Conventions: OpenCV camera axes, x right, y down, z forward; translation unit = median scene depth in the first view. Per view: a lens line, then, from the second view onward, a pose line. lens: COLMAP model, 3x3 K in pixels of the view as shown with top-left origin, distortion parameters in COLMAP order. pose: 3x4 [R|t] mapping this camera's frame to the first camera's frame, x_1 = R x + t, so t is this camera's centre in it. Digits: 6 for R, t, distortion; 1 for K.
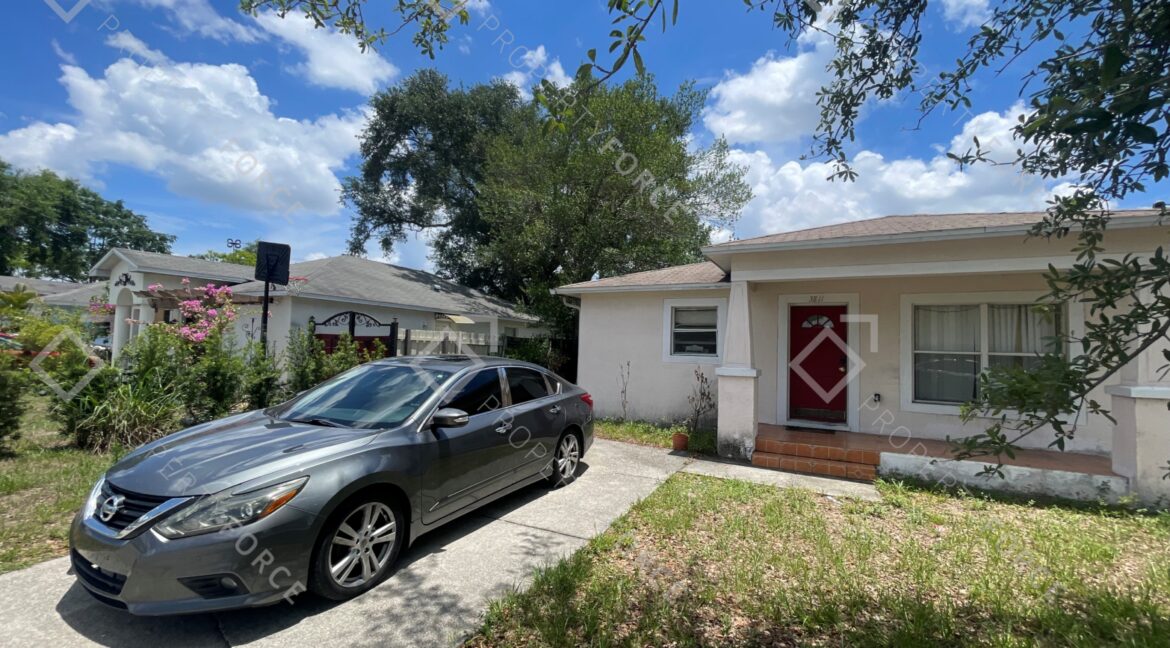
lens RADIAL K [[472.4, 0, 588.6], [0, 472.4, 323.9], [0, 0, 1]] dist [-0.002311, 0.000627]
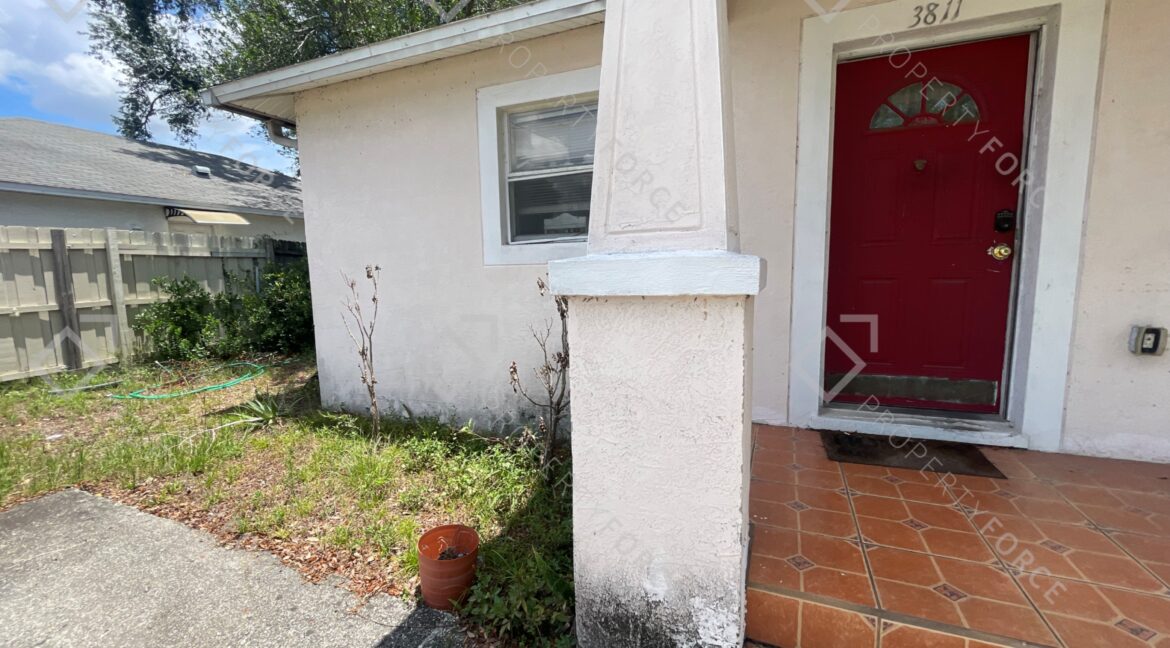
lens RADIAL K [[472.4, 0, 583.3], [0, 472.4, 321.3], [0, 0, 1]] dist [-0.002311, 0.000627]
pose [[0.995300, -0.061141, 0.075104, 0.212769], [0.047637, 0.984292, 0.170000, 0.068021], [-0.084318, -0.165623, 0.982578, 0.640202]]
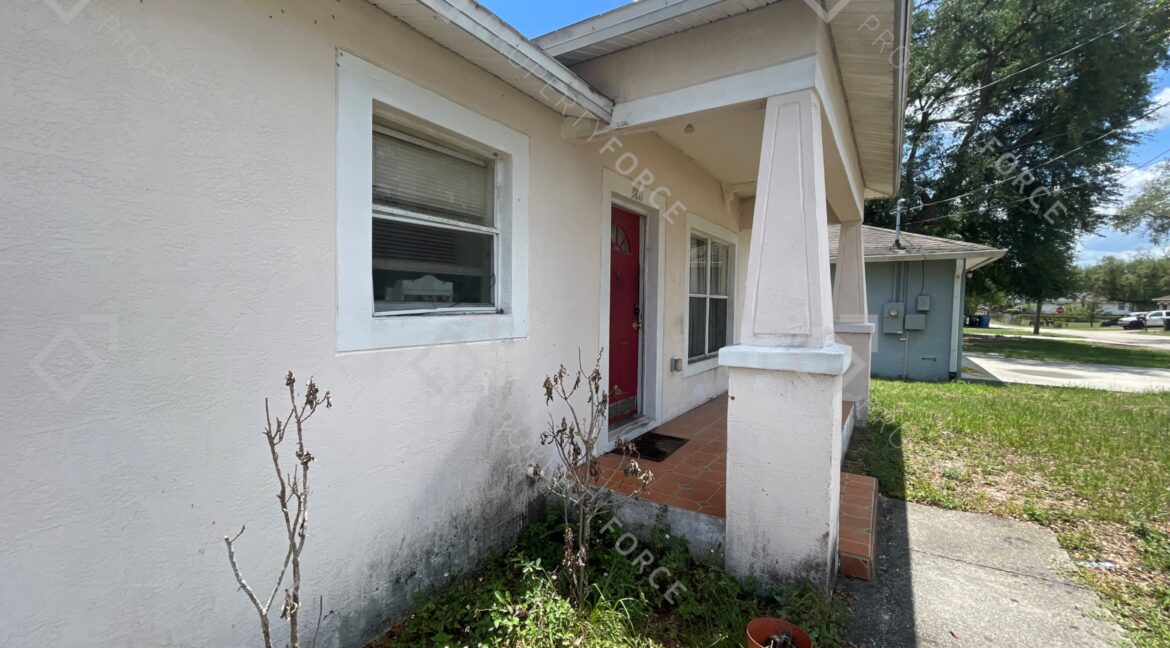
lens RADIAL K [[472.4, 0, 584.1], [0, 472.4, 320.1], [0, 0, 1]] dist [-0.002311, 0.000627]
pose [[0.109782, -0.064564, 0.991857, -0.046028], [-0.061999, 0.995500, 0.071663, 0.046759], [-0.992020, -0.069361, 0.105285, 0.908628]]
